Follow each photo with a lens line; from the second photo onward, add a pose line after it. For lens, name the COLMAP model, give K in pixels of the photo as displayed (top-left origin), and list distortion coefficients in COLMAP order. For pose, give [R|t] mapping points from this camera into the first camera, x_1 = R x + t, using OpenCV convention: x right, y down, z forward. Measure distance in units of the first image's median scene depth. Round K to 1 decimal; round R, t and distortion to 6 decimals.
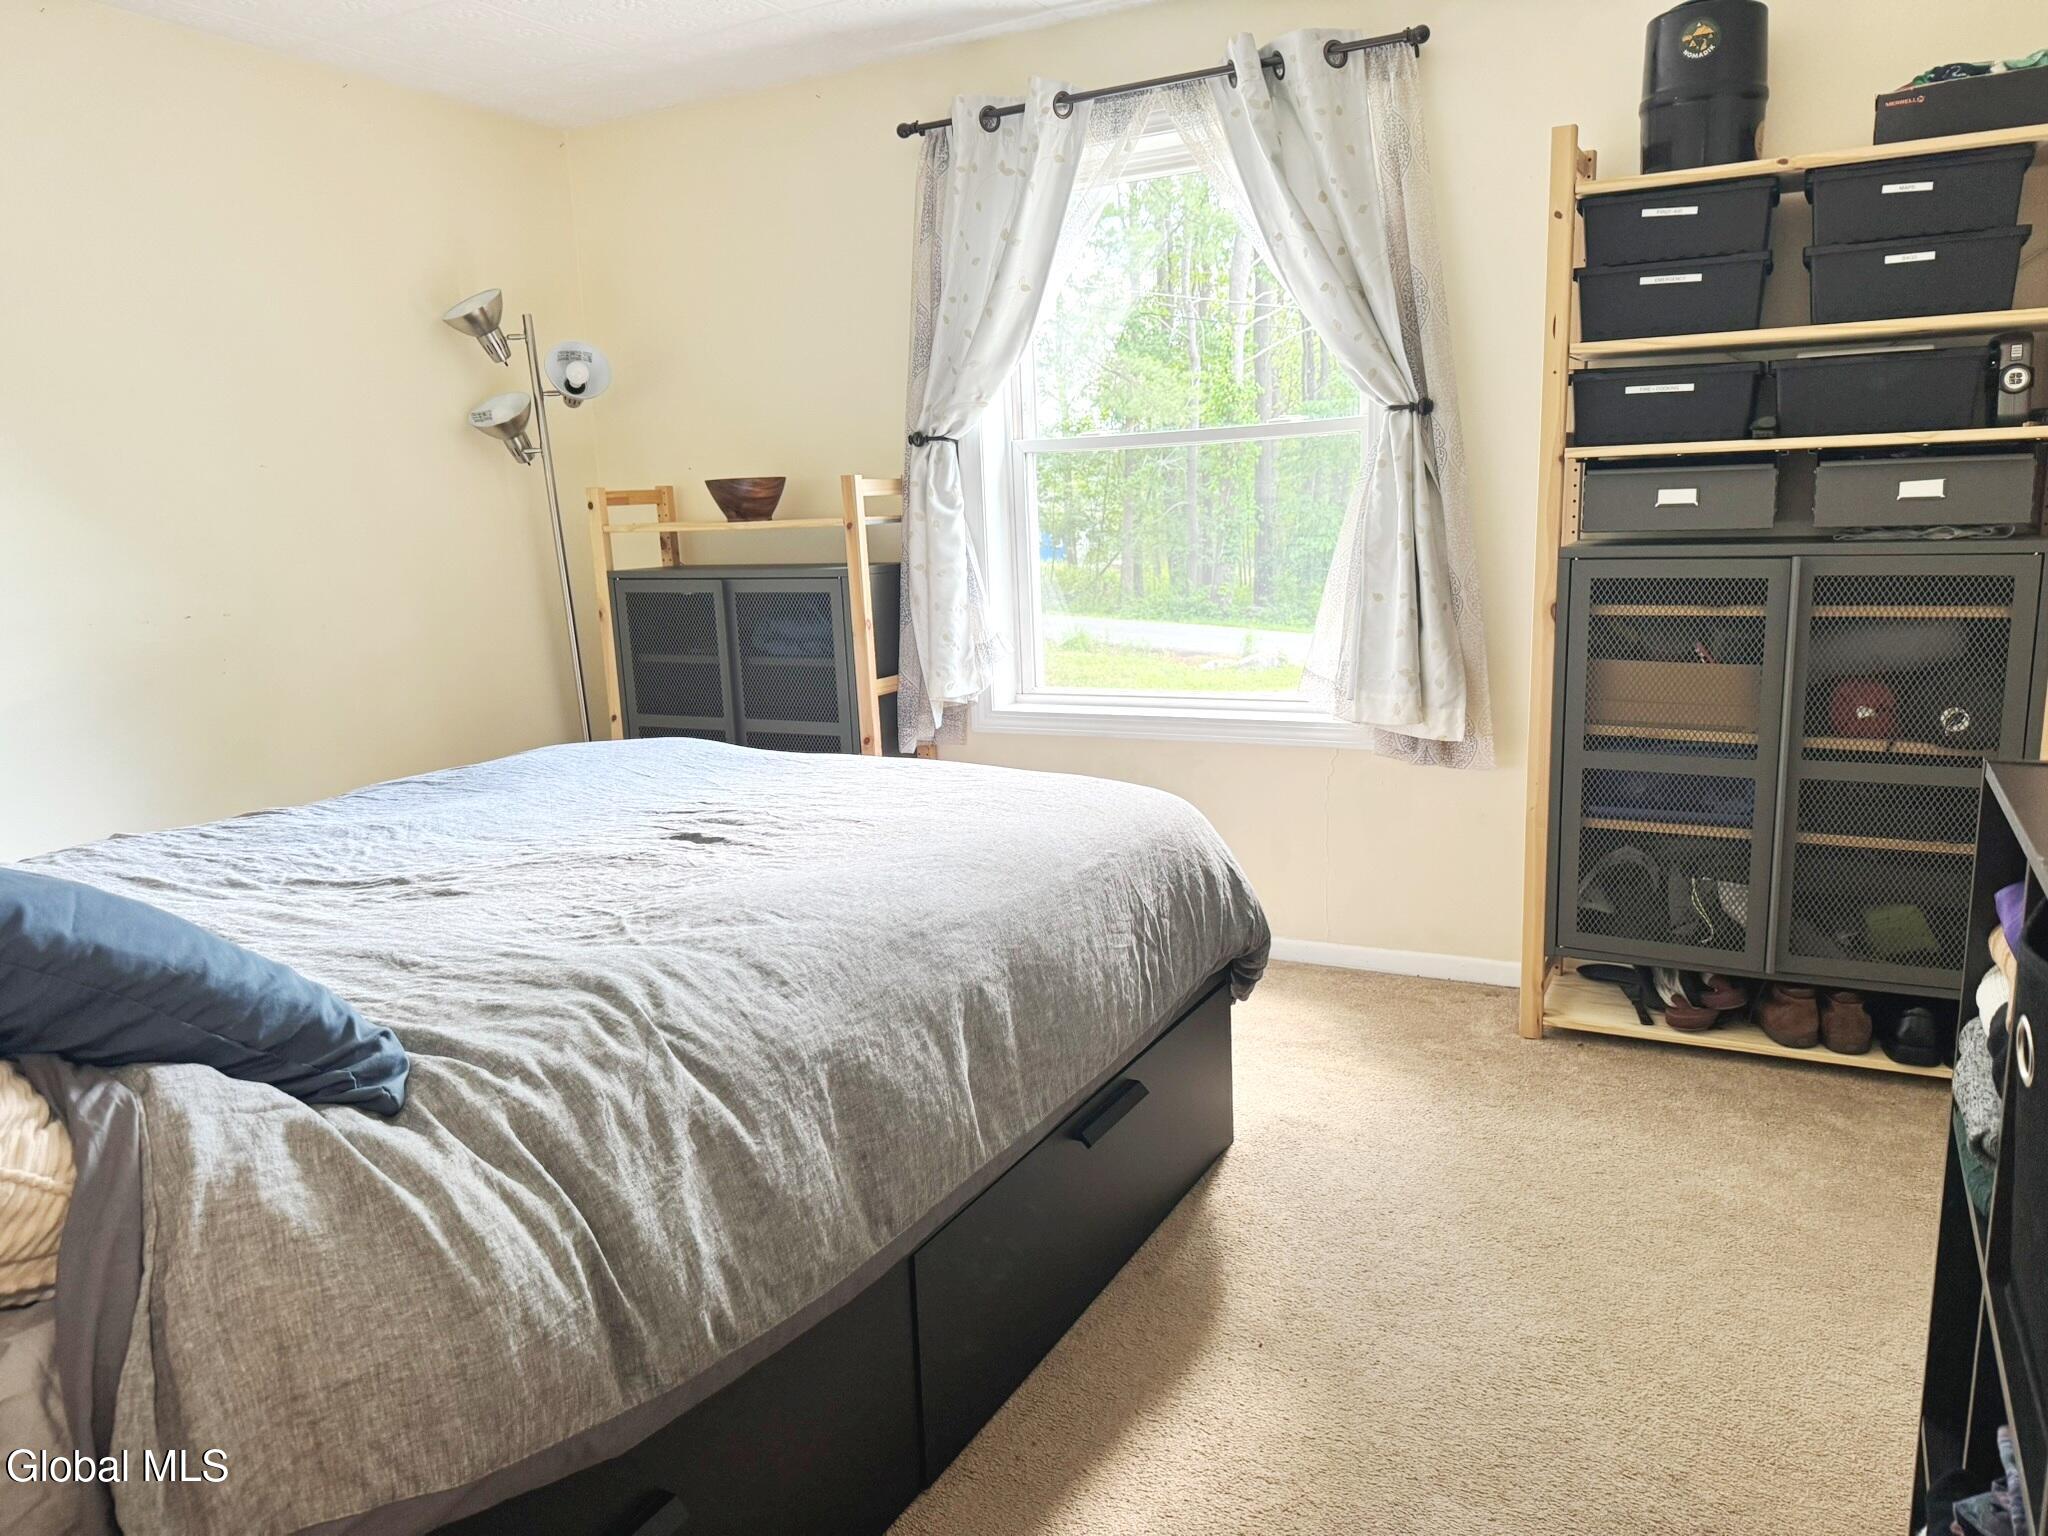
lens RADIAL K [[1441.8, 0, 1030.1], [0, 1441.8, 782.6], [0, 0, 1]] dist [0.094241, -0.130133]
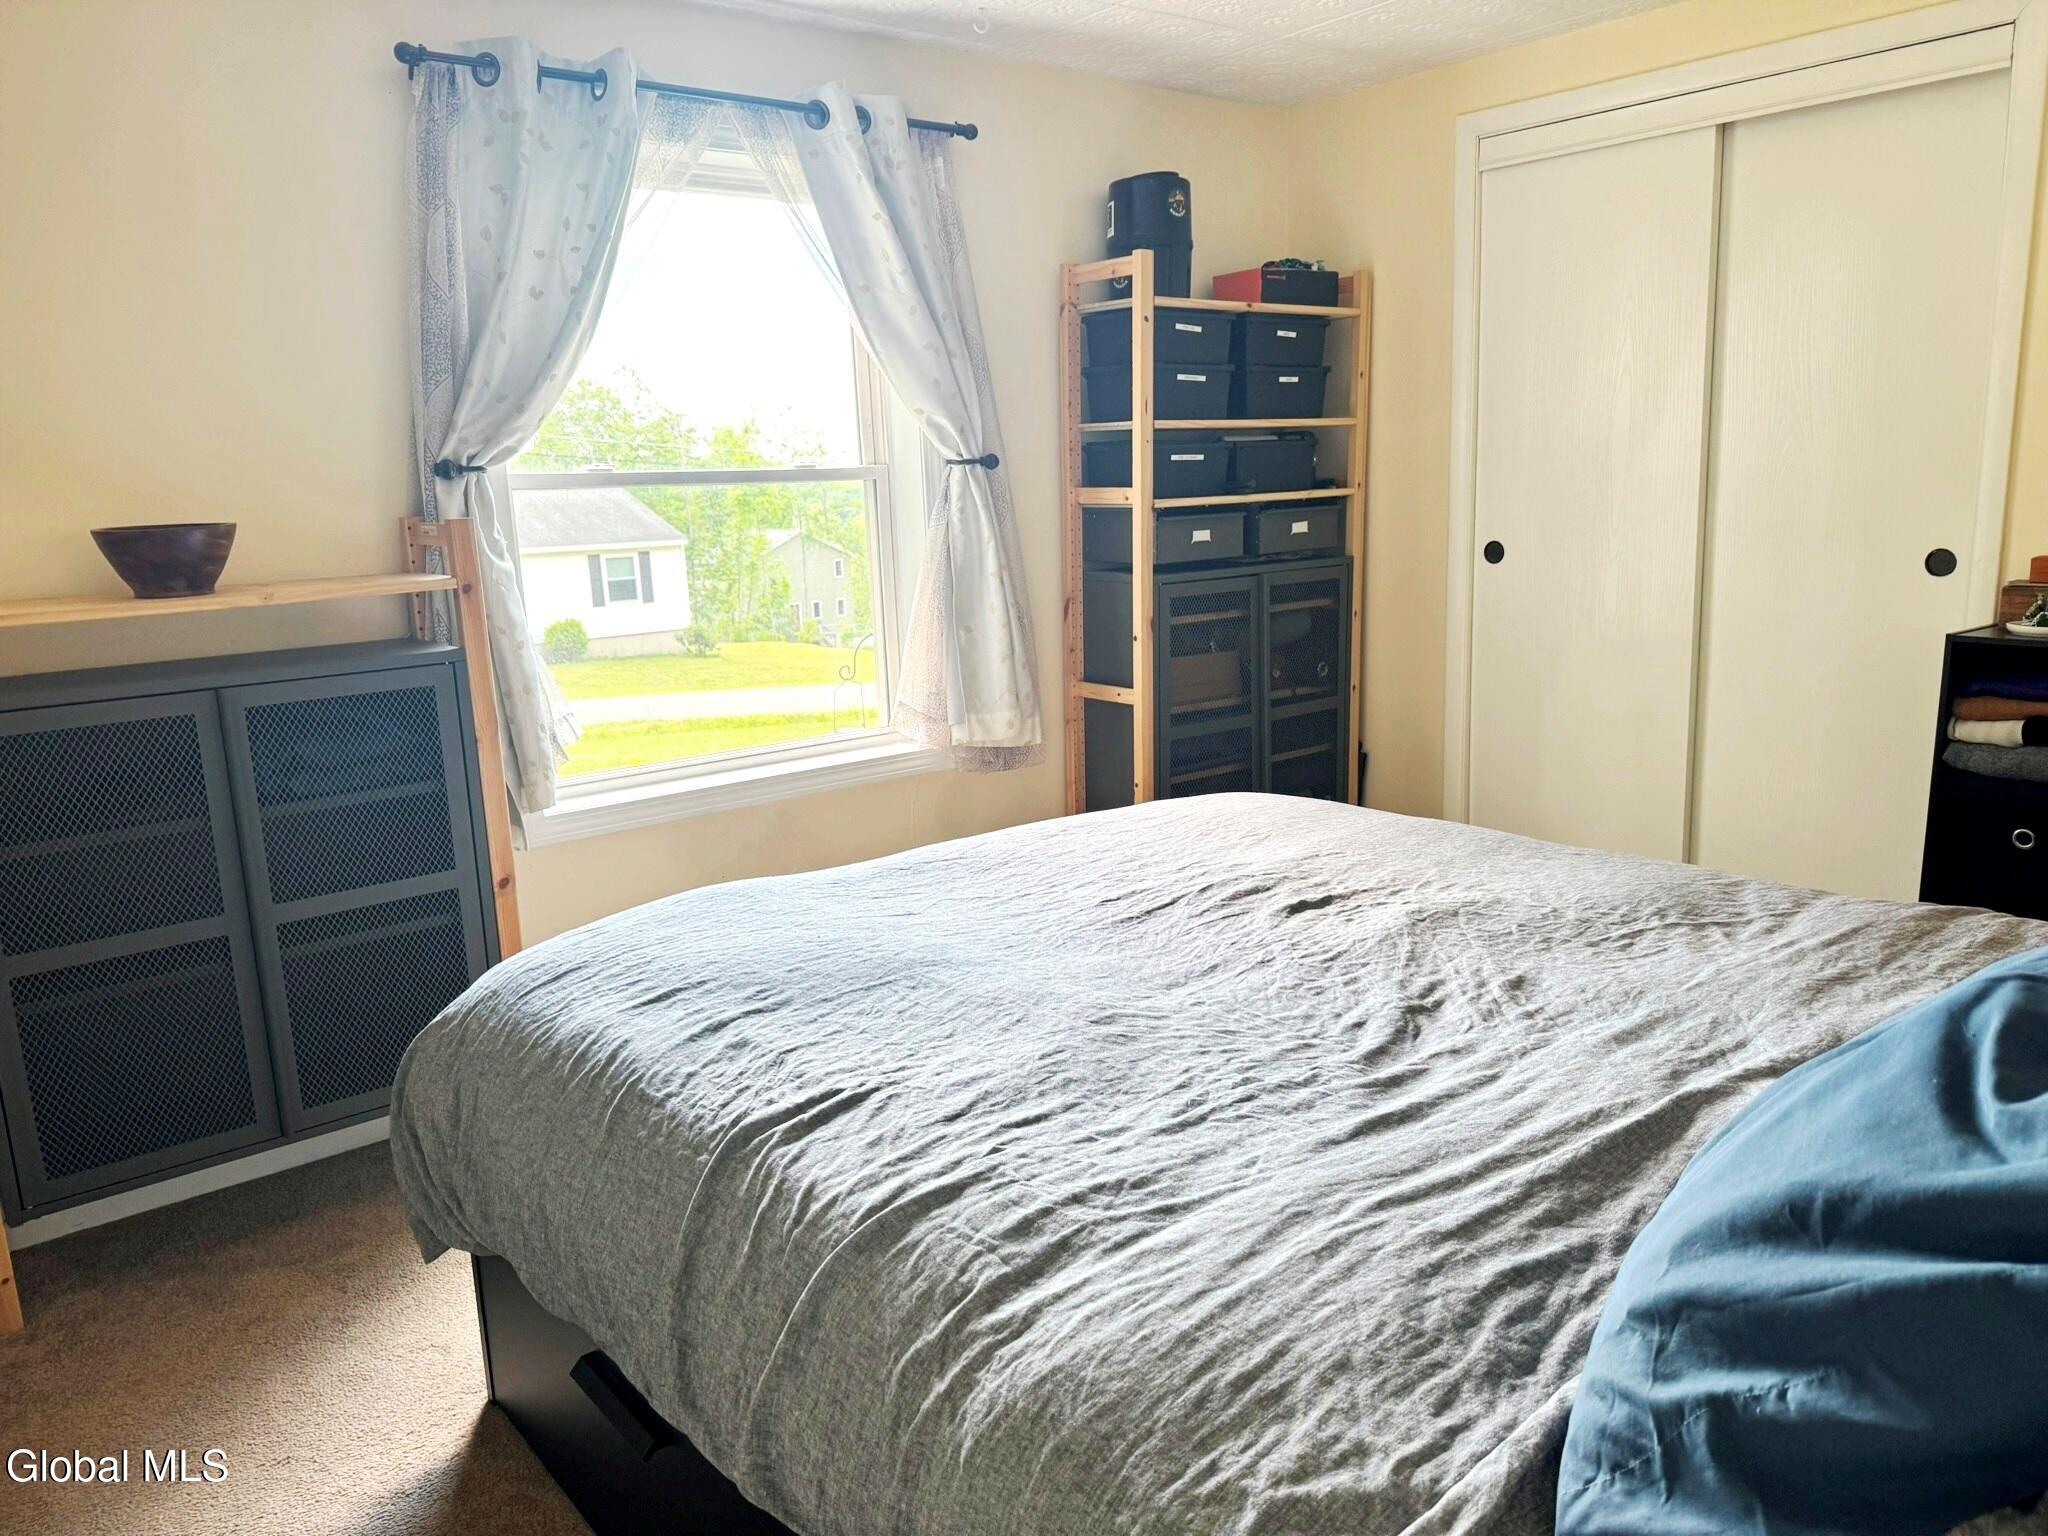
lens RADIAL K [[1441.8, 0, 1030.1], [0, 1441.8, 782.6], [0, 0, 1]] dist [0.094241, -0.130133]
pose [[0.360657, -0.166481, 0.917720, -0.905309], [0.200089, 0.974843, 0.098210, -0.131452], [-0.910984, 0.148205, 0.384895, 0.639769]]
